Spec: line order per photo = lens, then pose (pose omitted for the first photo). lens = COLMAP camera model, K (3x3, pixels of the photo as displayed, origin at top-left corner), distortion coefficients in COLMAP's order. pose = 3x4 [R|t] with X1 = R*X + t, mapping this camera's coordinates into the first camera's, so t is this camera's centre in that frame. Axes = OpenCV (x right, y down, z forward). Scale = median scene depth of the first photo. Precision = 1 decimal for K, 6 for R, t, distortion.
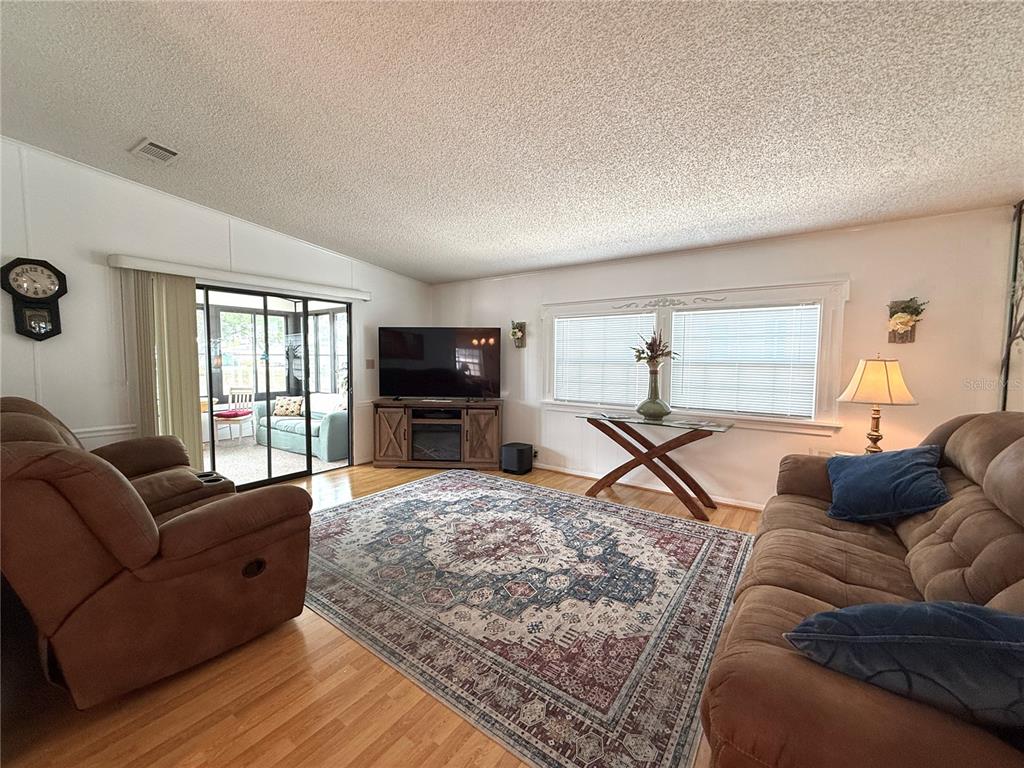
lens RADIAL K [[413.6, 0, 512.0], [0, 413.6, 384.0], [0, 0, 1]] dist [-0.000777, -0.000063]
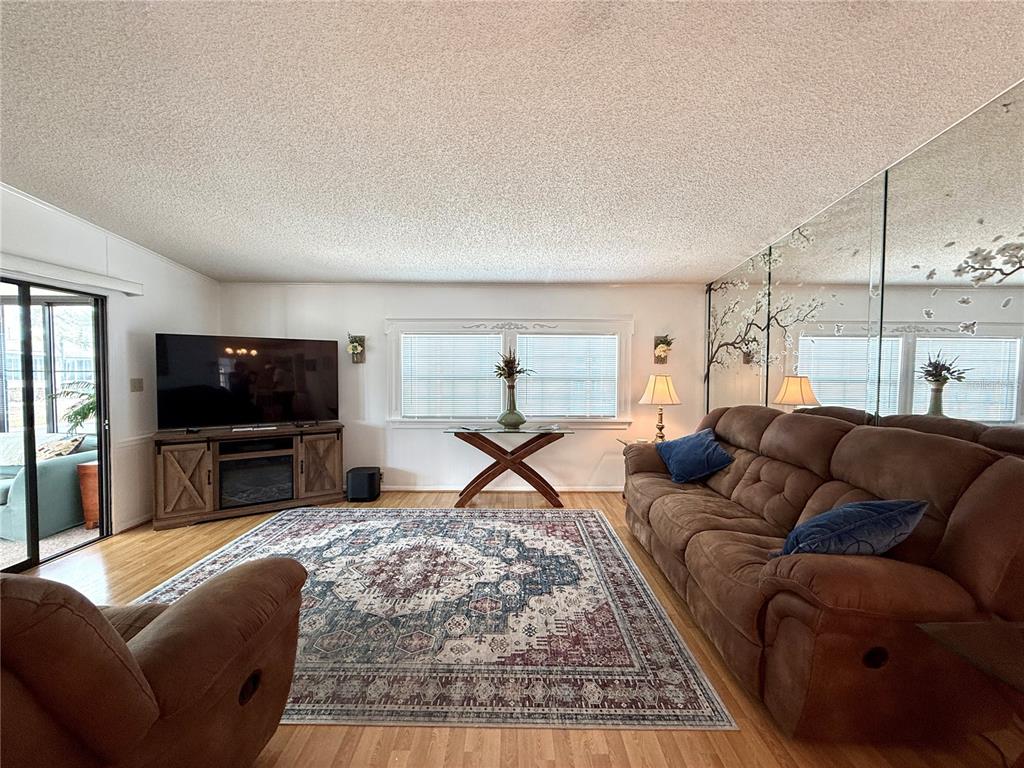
lens RADIAL K [[413.6, 0, 512.0], [0, 413.6, 384.0], [0, 0, 1]] dist [-0.000777, -0.000063]
pose [[0.807240, -0.022966, 0.589776, -0.341661], [0.039289, 0.999117, -0.014869, -0.019813], [-0.588914, 0.035174, 0.807430, 0.080388]]
